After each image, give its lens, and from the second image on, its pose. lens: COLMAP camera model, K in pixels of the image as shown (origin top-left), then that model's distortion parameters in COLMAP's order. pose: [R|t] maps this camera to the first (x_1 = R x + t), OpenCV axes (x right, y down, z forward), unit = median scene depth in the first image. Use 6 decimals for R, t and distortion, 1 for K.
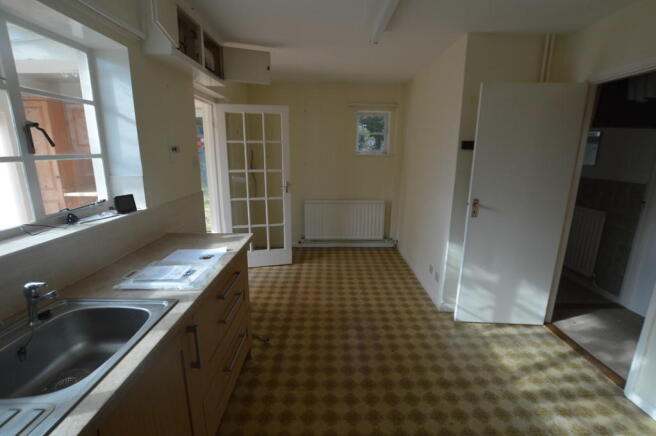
lens RADIAL K [[291.8, 0, 330.4], [0, 291.8, 219.0], [0, 0, 1]] dist [-0.029386, -0.000104]
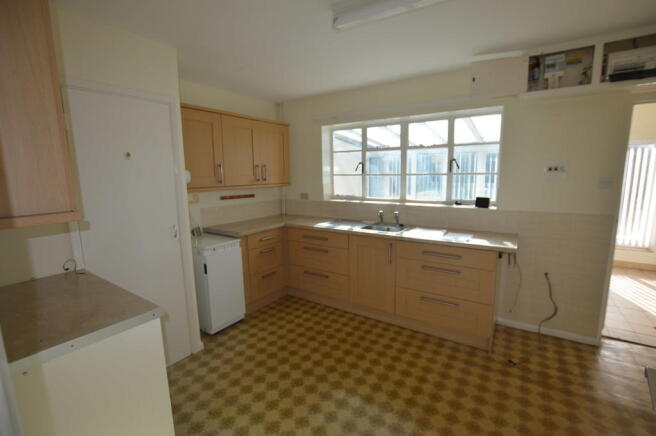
lens RADIAL K [[291.8, 0, 332.2], [0, 291.8, 218.3], [0, 0, 1]] dist [-0.029386, -0.000104]
pose [[-0.559540, 0.128360, -0.818803, 1.149220], [-0.175321, 0.947247, 0.268303, -0.262316], [0.810048, 0.293679, -0.507519, 1.170096]]
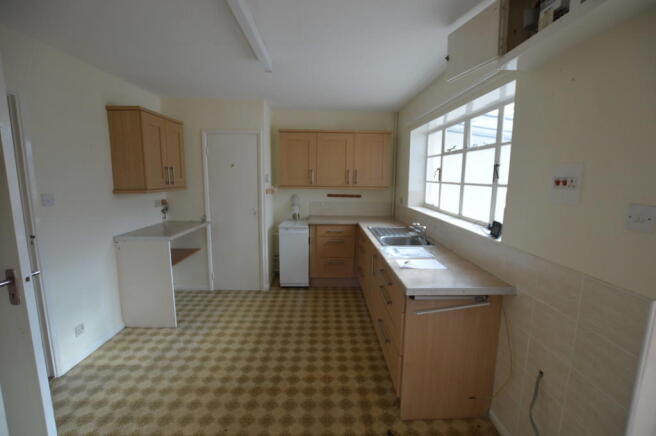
lens RADIAL K [[291.8, 0, 331.2], [0, 291.8, 217.5], [0, 0, 1]] dist [-0.029386, -0.000104]
pose [[-0.999648, -0.017037, -0.020315, -0.056270], [-0.023202, 0.932936, 0.359293, -0.478865], [0.012831, 0.359638, -0.933004, 2.006654]]
